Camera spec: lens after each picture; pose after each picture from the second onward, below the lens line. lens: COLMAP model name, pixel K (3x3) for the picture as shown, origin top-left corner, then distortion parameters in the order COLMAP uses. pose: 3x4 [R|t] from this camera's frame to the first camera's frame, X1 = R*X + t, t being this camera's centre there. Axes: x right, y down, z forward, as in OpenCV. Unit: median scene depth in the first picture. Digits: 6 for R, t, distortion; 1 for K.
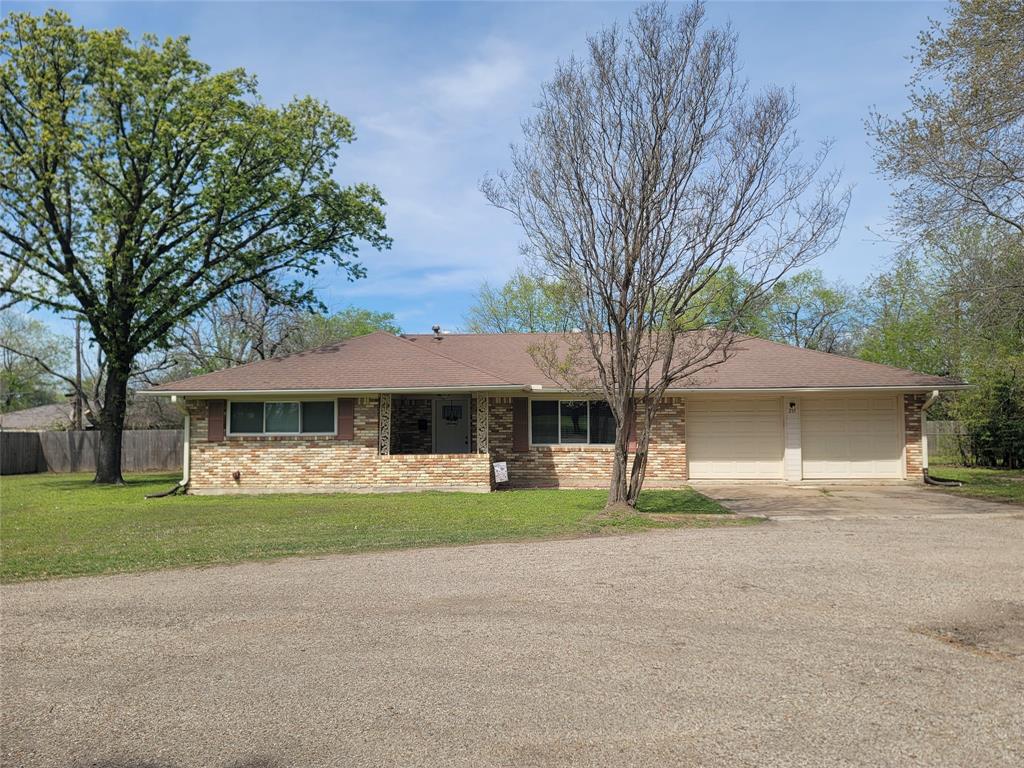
lens RADIAL K [[750.1, 0, 518.1], [0, 750.1, 391.3], [0, 0, 1]] dist [0.089472, -0.081698]
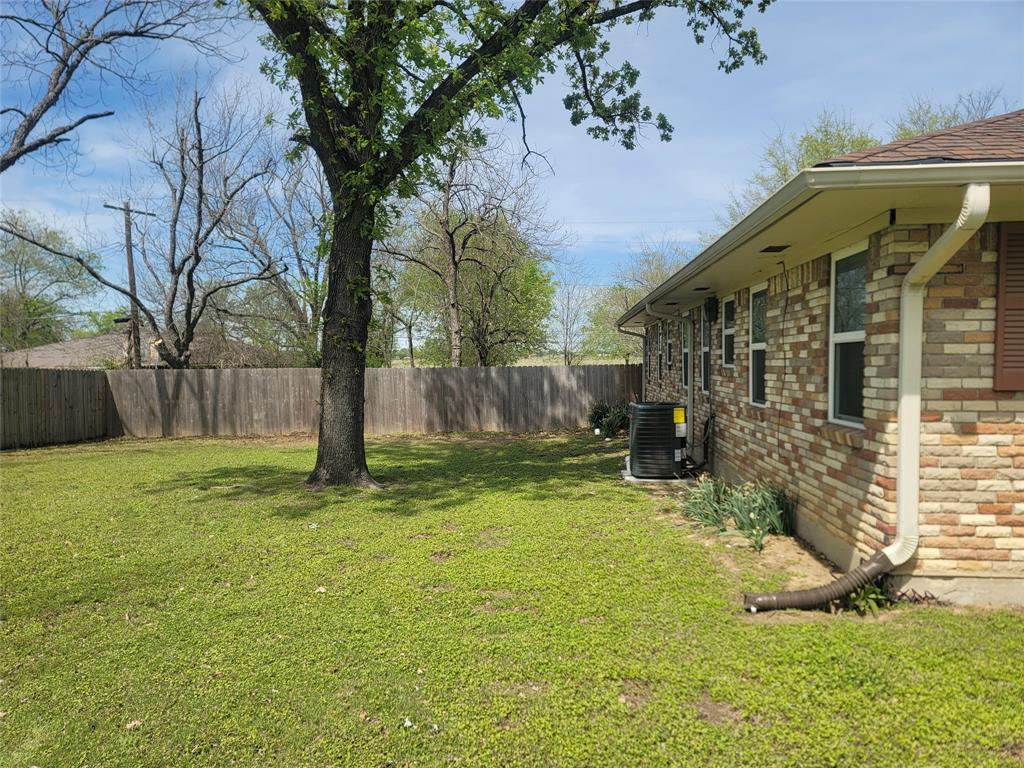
lens RADIAL K [[750.1, 0, 518.1], [0, 750.1, 391.3], [0, 0, 1]] dist [0.089472, -0.081698]
pose [[0.999997, -0.000325, 0.002523, -0.563812], [0.000138, 0.997276, 0.073767, 0.046957], [-0.002540, -0.073766, 0.997272, 0.747697]]
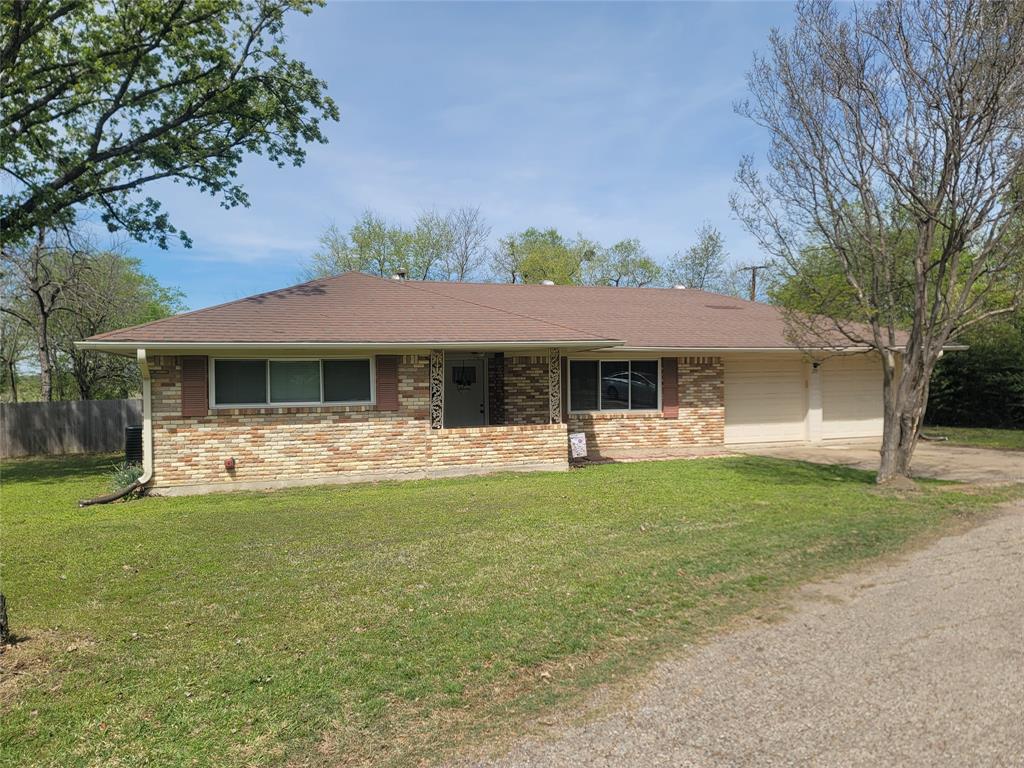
lens RADIAL K [[750.1, 0, 518.1], [0, 750.1, 391.3], [0, 0, 1]] dist [0.089472, -0.081698]
pose [[0.920103, -0.012476, 0.391479, -0.396907], [-0.004263, 0.999114, 0.041860, 0.012919], [-0.391654, -0.040185, 0.919235, 0.255130]]
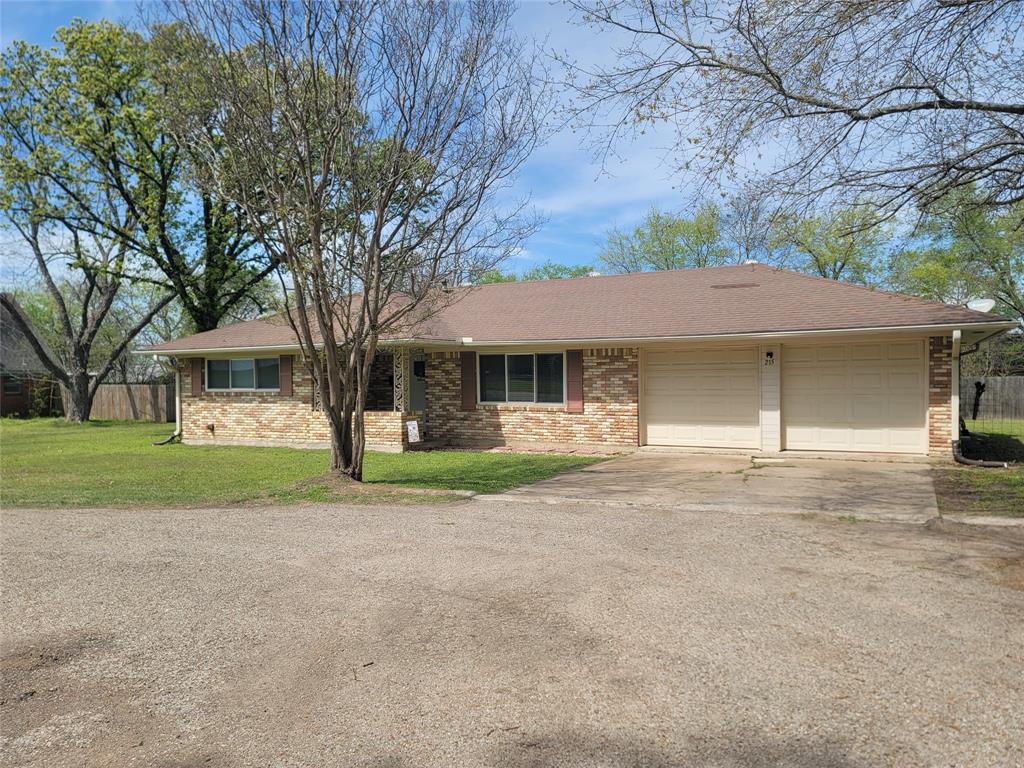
lens RADIAL K [[750.1, 0, 518.1], [0, 750.1, 391.3], [0, 0, 1]] dist [0.089472, -0.081698]
pose [[0.913197, 0.004492, -0.407494, 0.465416], [0.019466, 0.998317, 0.054626, 0.008341], [0.407054, -0.057817, 0.911573, 0.193121]]
